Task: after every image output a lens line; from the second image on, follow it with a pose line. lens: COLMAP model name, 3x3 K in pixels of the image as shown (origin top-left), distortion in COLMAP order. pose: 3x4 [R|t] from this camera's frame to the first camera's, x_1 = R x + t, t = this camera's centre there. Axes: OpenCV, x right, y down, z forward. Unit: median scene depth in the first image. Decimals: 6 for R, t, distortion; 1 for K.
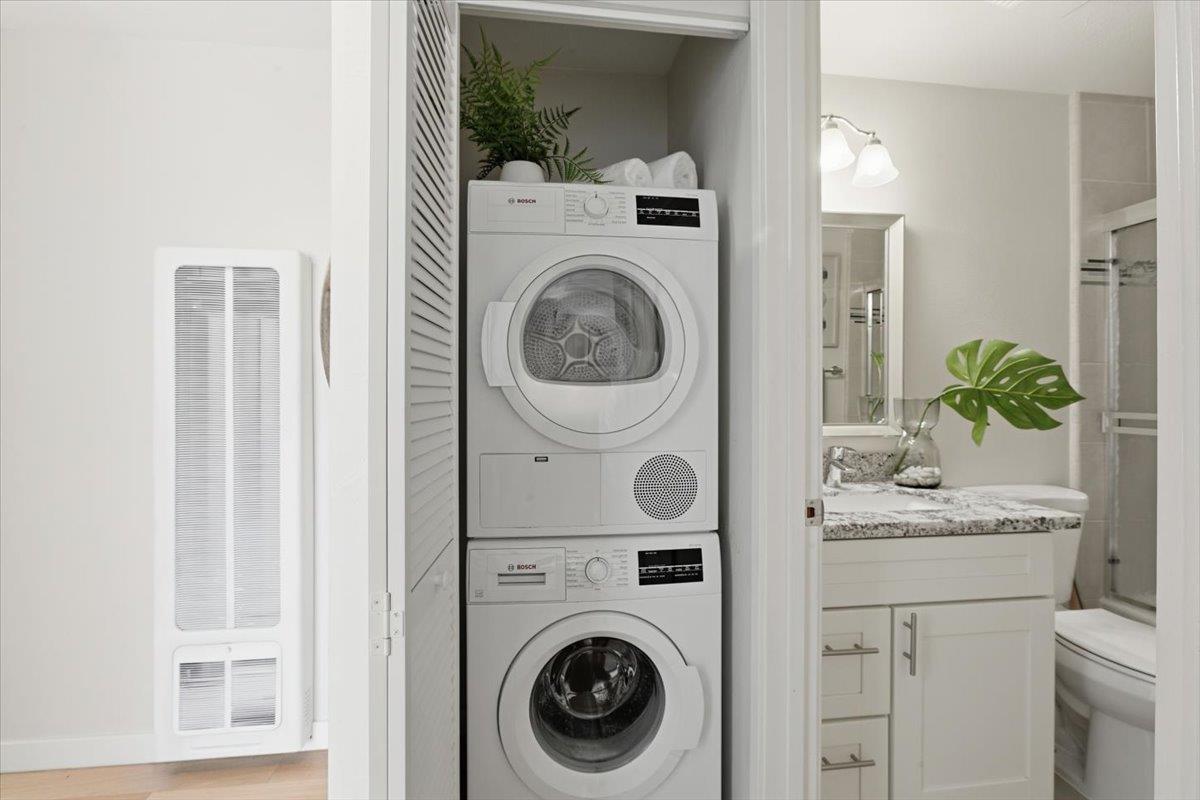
lens RADIAL K [[528.4, 0, 600.0], [0, 528.4, 400.0], [0, 0, 1]] dist [-0.000914, 0.000773]
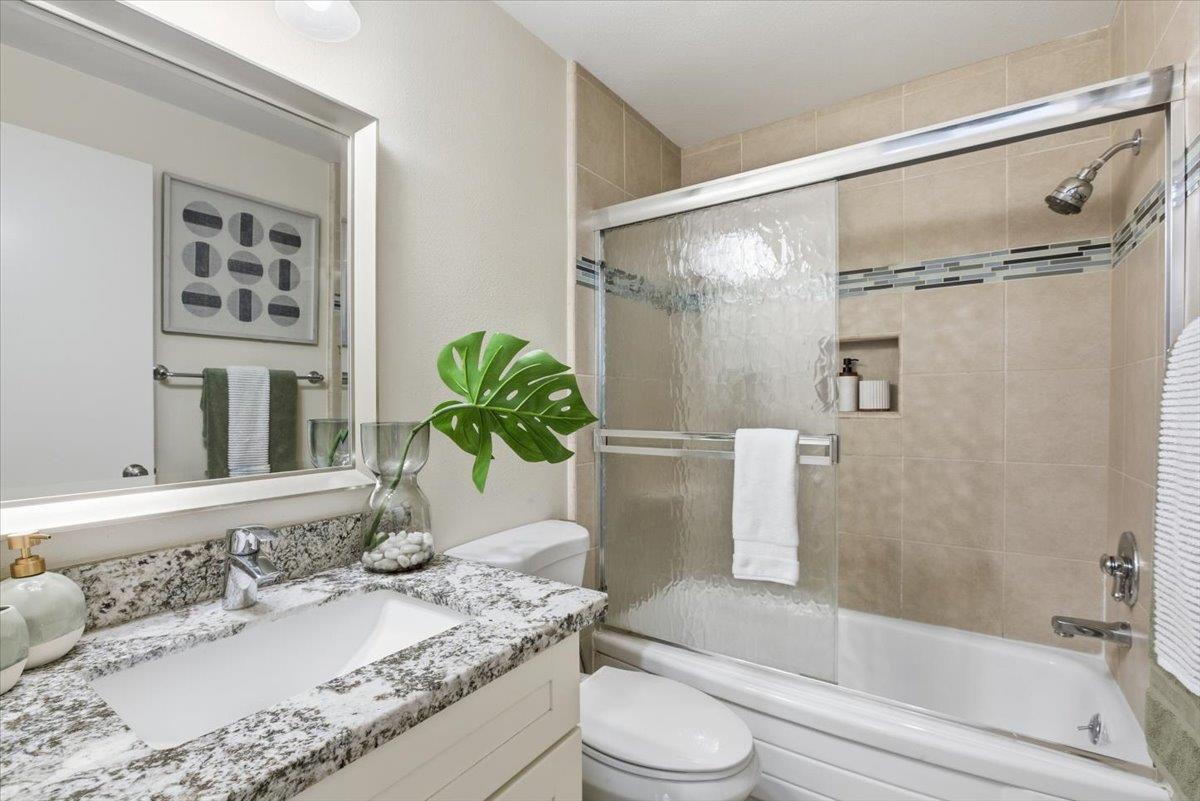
lens RADIAL K [[545.5, 0, 595.5], [0, 545.5, 396.1], [0, 0, 1]] dist [-0.020645, 0.000457]
pose [[0.671041, 0.004804, 0.741404, 0.295379], [0.014660, 0.999698, -0.019746, -0.018735], [-0.741275, 0.024119, 0.670768, 0.418321]]
